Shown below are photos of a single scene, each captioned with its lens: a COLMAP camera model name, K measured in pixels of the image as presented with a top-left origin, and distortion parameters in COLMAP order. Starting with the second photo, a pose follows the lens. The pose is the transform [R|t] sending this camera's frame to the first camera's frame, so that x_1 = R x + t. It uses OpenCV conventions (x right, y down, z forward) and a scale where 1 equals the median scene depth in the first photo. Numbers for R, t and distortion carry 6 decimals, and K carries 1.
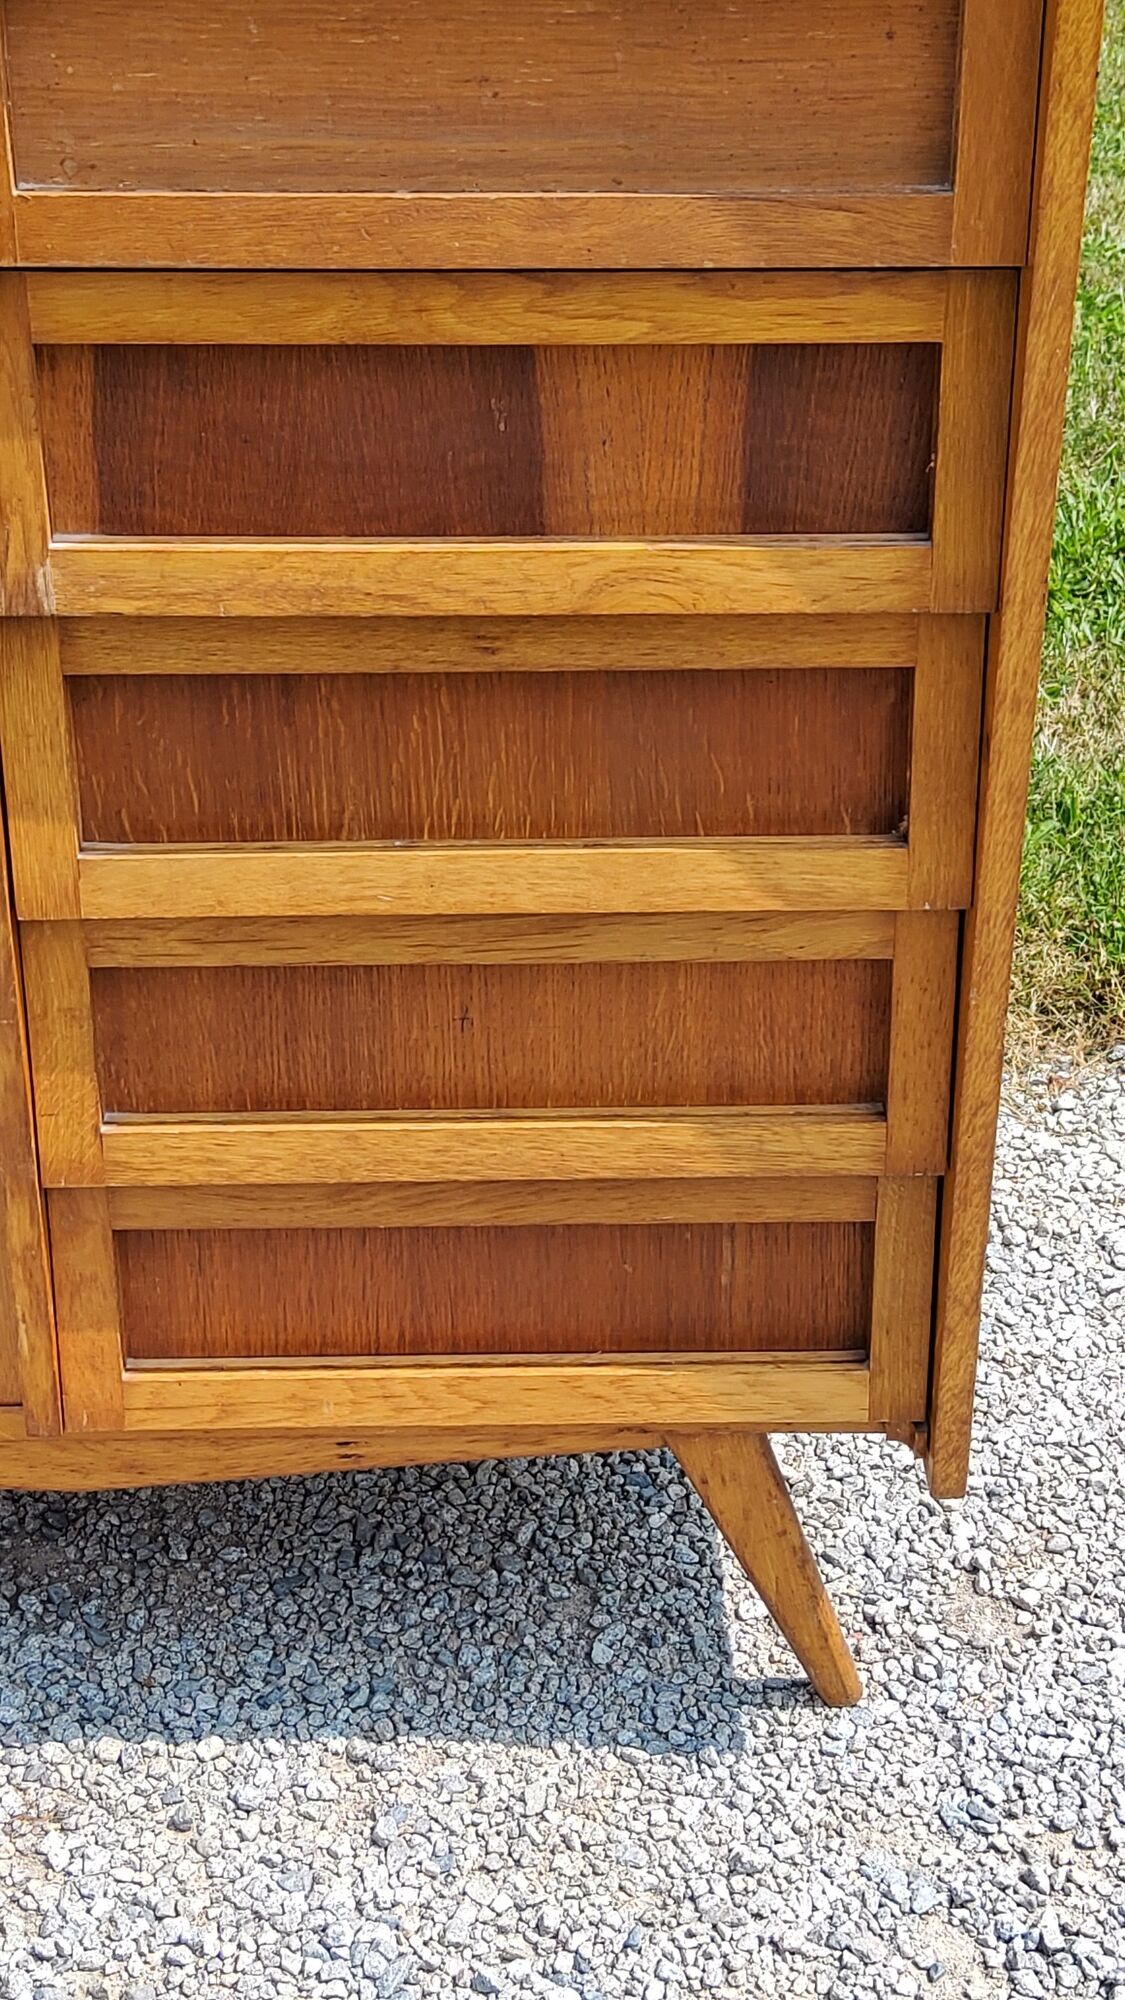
lens RADIAL K [[2957.1, 0, 581.6], [0, 2957.1, 970.8], [0, 0, 1]] dist [0.110404, 0.000000]
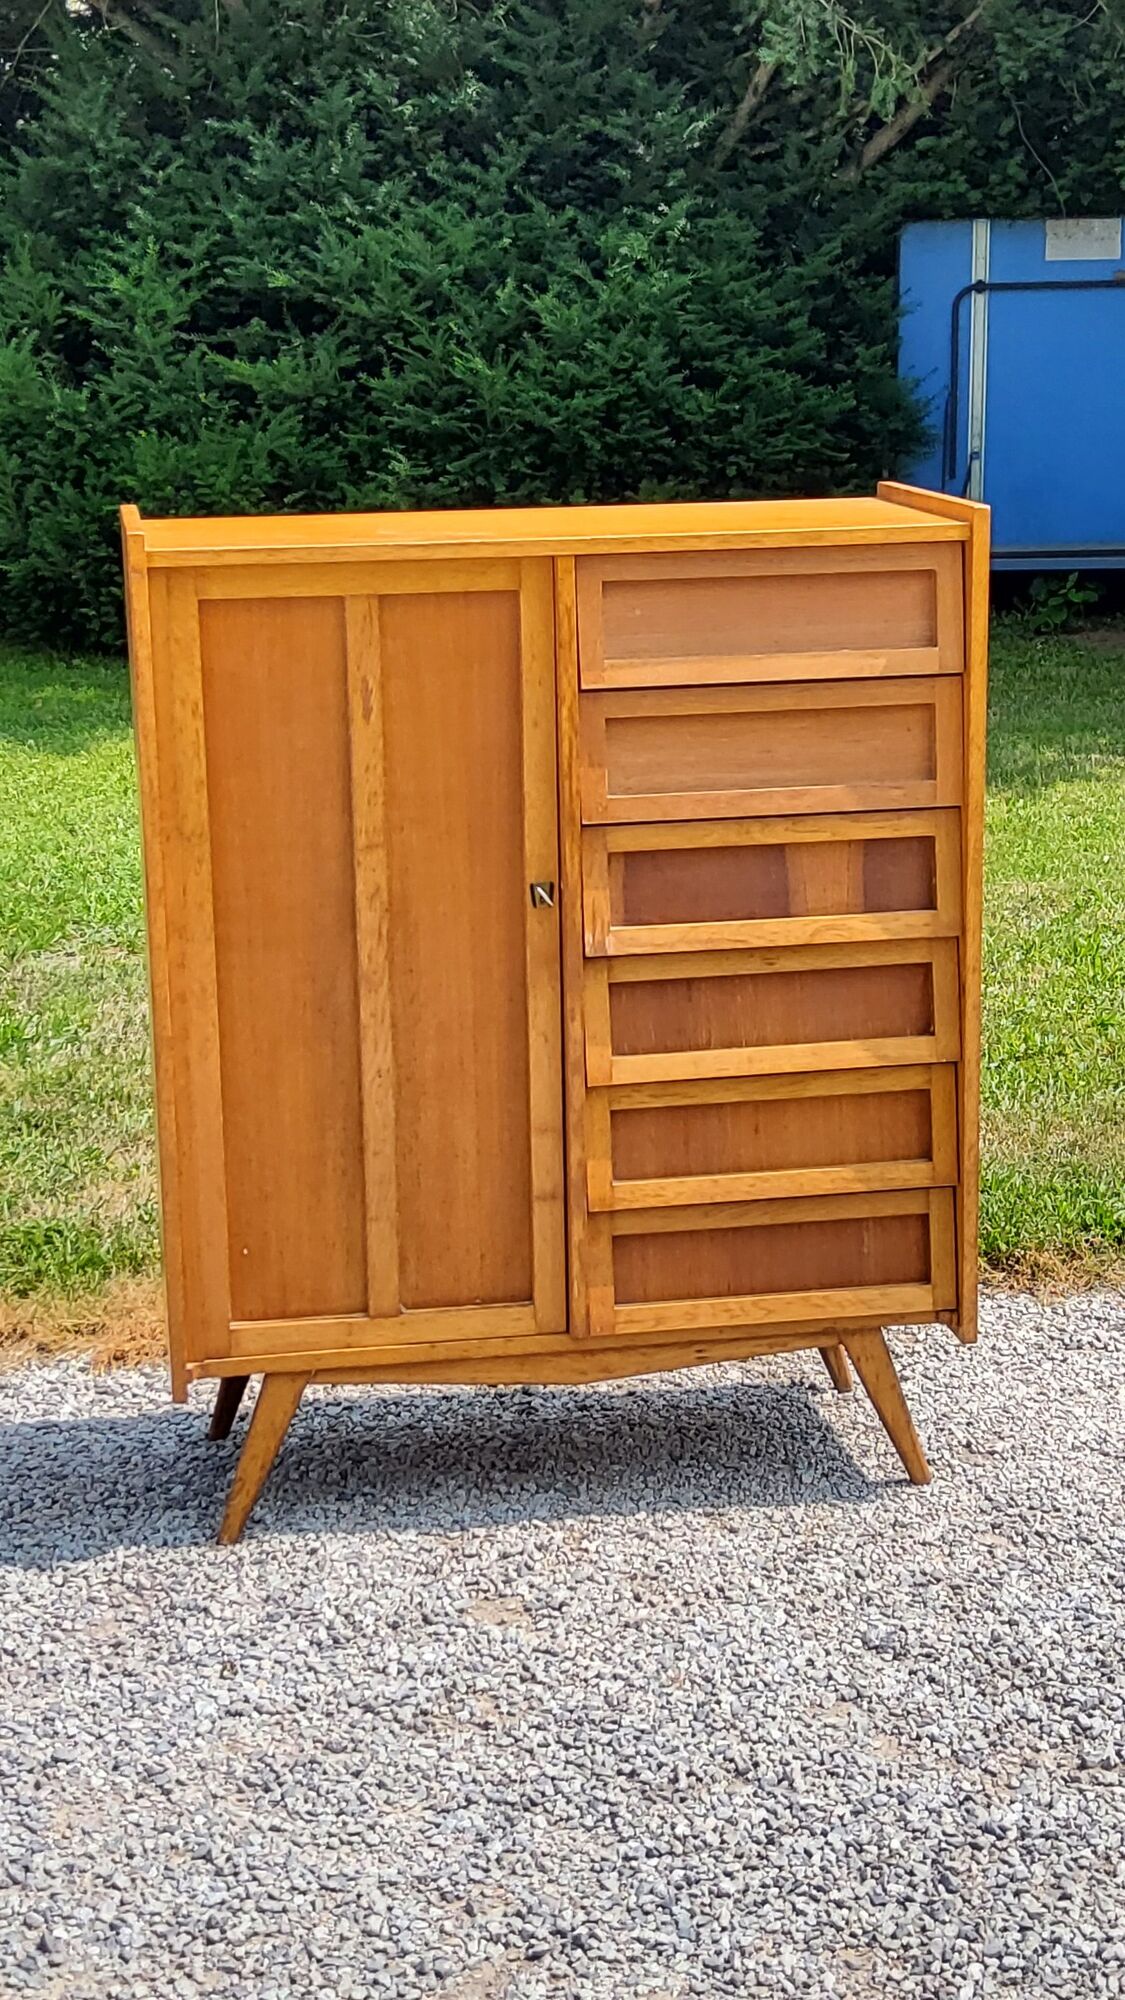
lens RADIAL K [[2957.1, 0, 565.3], [0, 2957.1, 1002.7], [0, 0, 1]] dist [0.110404, 0.000000]
pose [[0.990031, -0.056213, 0.129143, -0.522571], [0.091721, 0.953150, -0.288257, 0.625518], [-0.106889, 0.297228, 0.948805, -1.361615]]
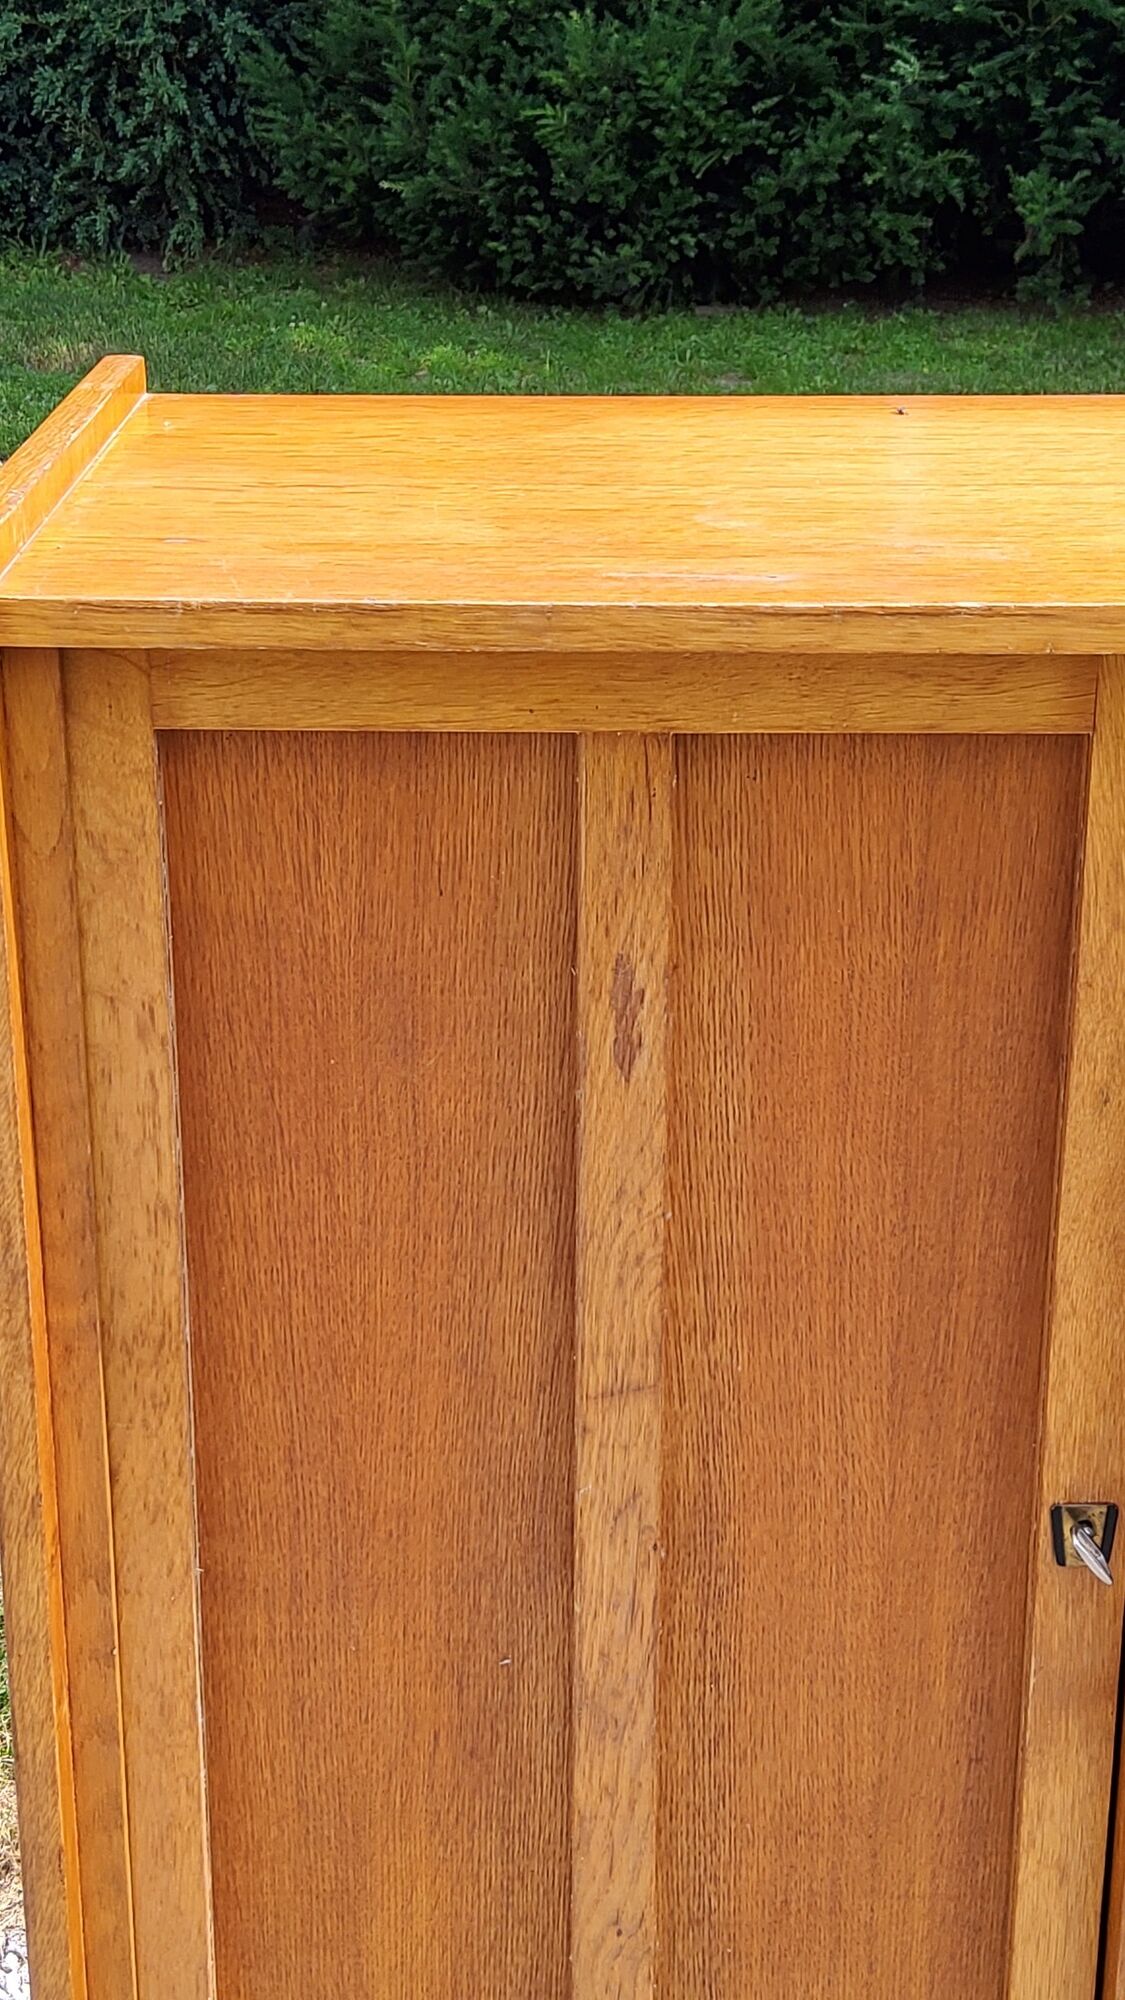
lens RADIAL K [[2957.1, 0, 568.9], [0, 2957.1, 971.2], [0, 0, 1]] dist [0.110404, 0.000000]
pose [[0.999498, 0.007774, -0.030718, -0.350262], [-0.012846, 0.985612, -0.168537, -0.178668], [0.028966, 0.168847, 0.985217, 0.009998]]
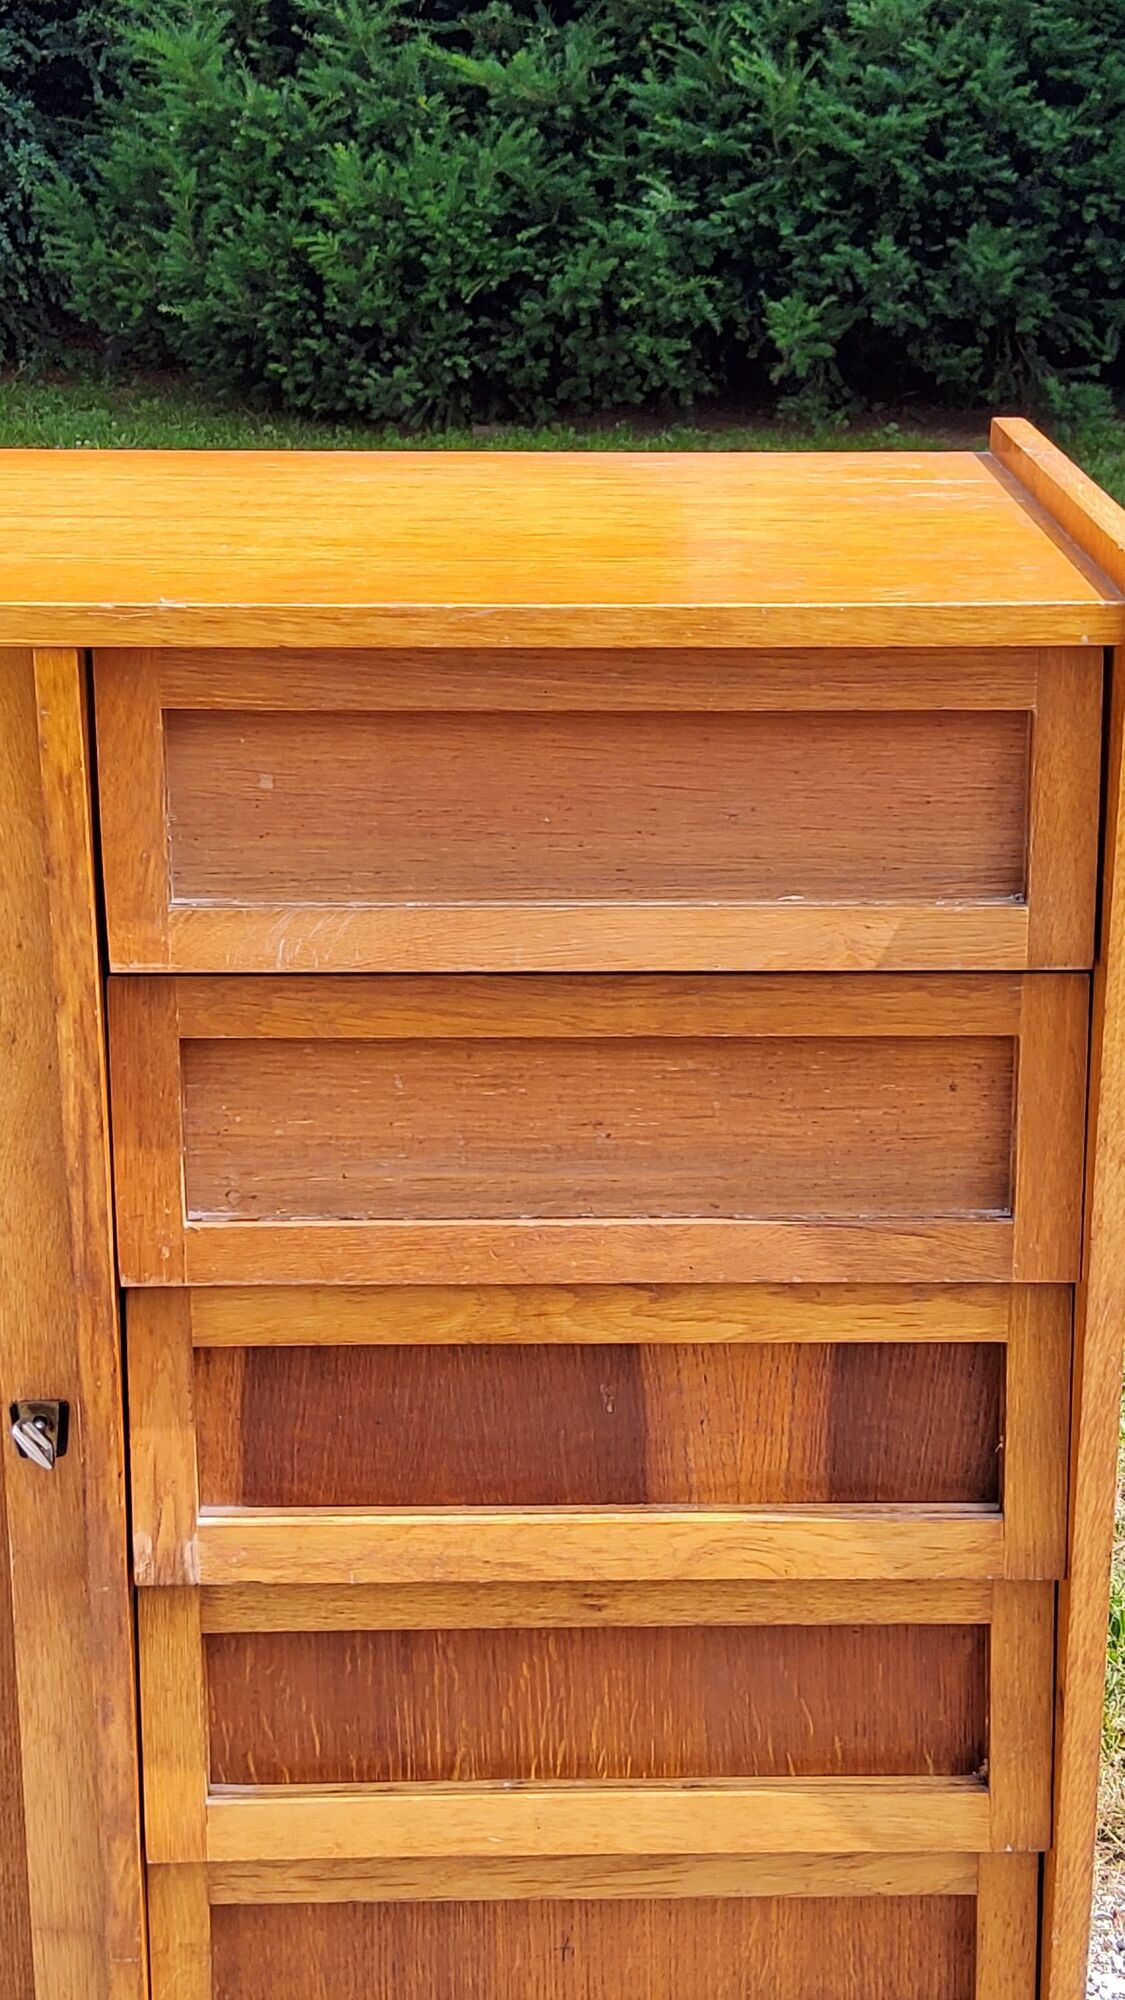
lens RADIAL K [[2957.1, 0, 578.6], [0, 2957.1, 978.3], [0, 0, 1]] dist [0.110404, 0.000000]
pose [[0.999985, -0.001329, -0.005301, -0.030156], [0.000198, 0.978156, -0.207870, -0.103398], [0.005461, 0.207866, 0.978142, -0.105431]]
